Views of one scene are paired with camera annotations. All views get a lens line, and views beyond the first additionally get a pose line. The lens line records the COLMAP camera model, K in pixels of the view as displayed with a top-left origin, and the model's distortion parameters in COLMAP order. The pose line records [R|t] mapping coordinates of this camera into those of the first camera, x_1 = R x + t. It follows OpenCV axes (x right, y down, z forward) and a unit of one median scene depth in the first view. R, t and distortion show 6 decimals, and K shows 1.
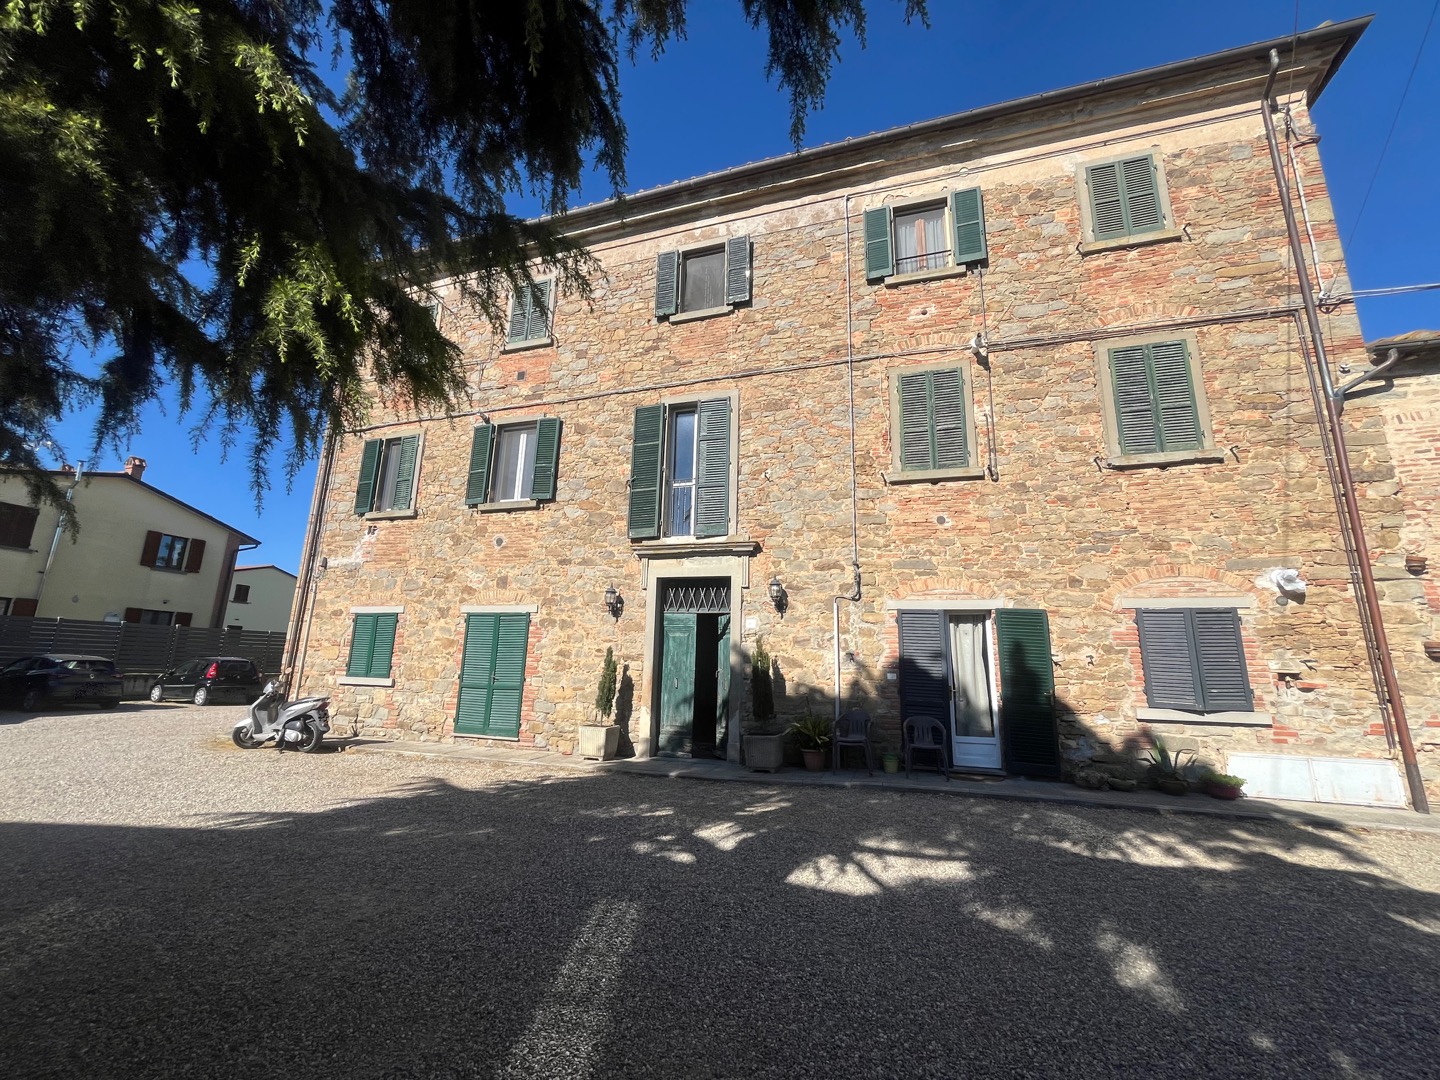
lens RADIAL K [[588.7, 0, 718.9], [0, 588.7, 542.1], [0, 0, 1]] dist [0.000739, -0.001046]
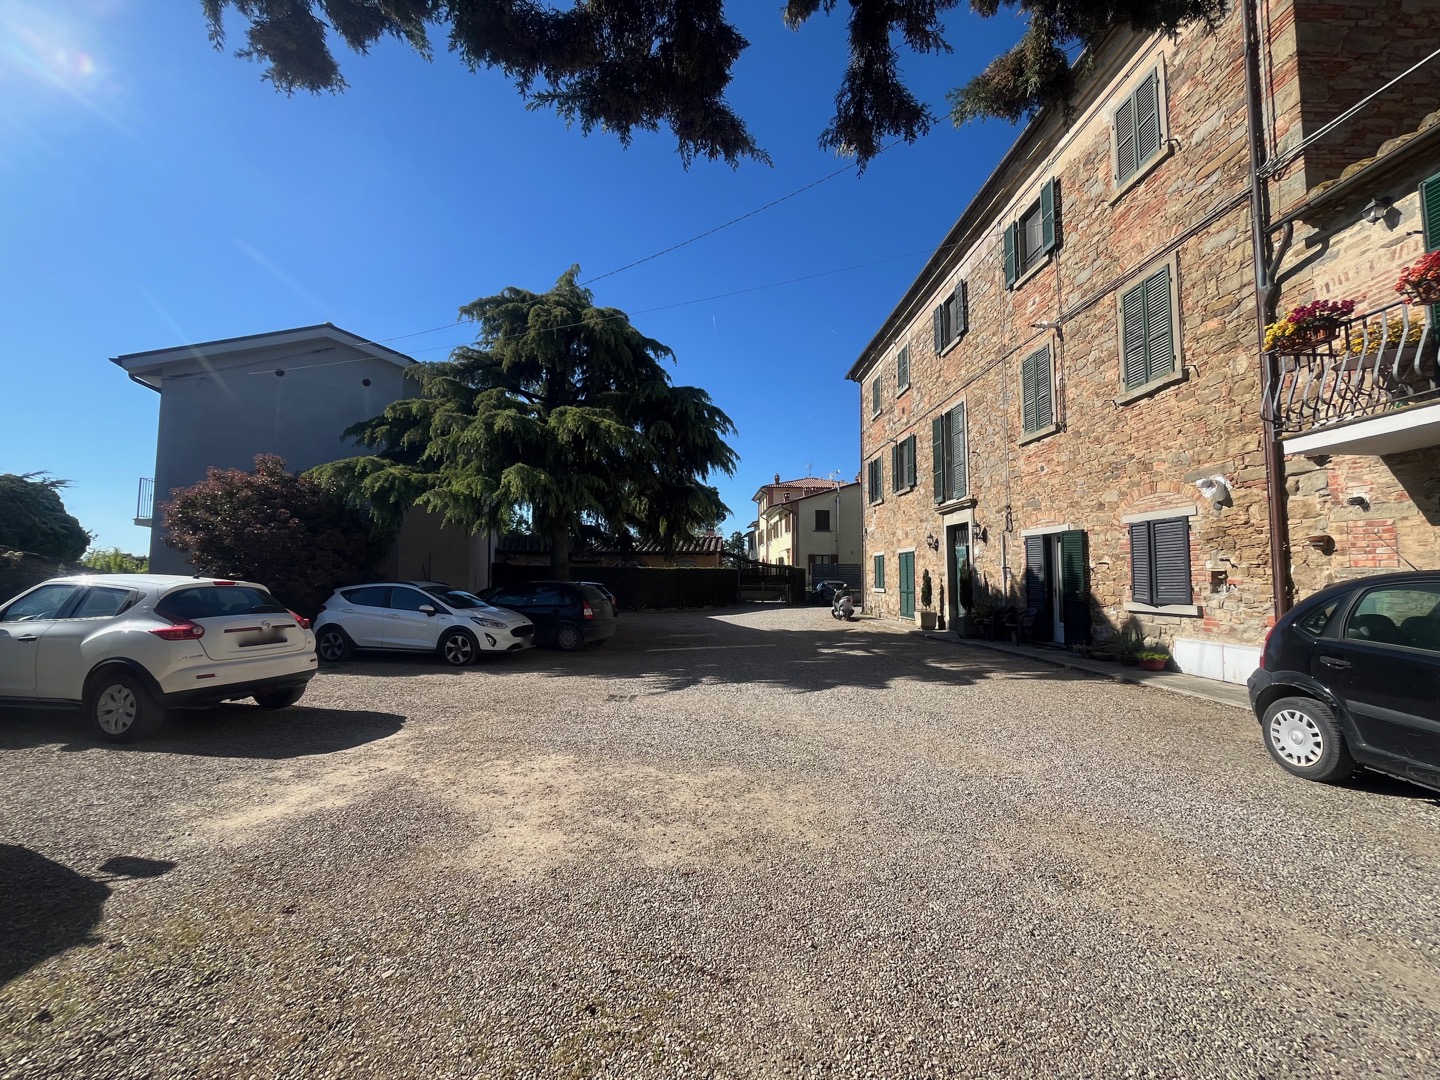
lens RADIAL K [[588.7, 0, 720.5], [0, 588.7, 540.5], [0, 0, 1]] dist [0.000739, -0.001046]
pose [[0.349721, -0.087892, -0.932722, 1.524836], [0.212021, 0.977184, -0.012585, -0.017094], [0.912547, -0.193356, 0.360377, -0.220750]]
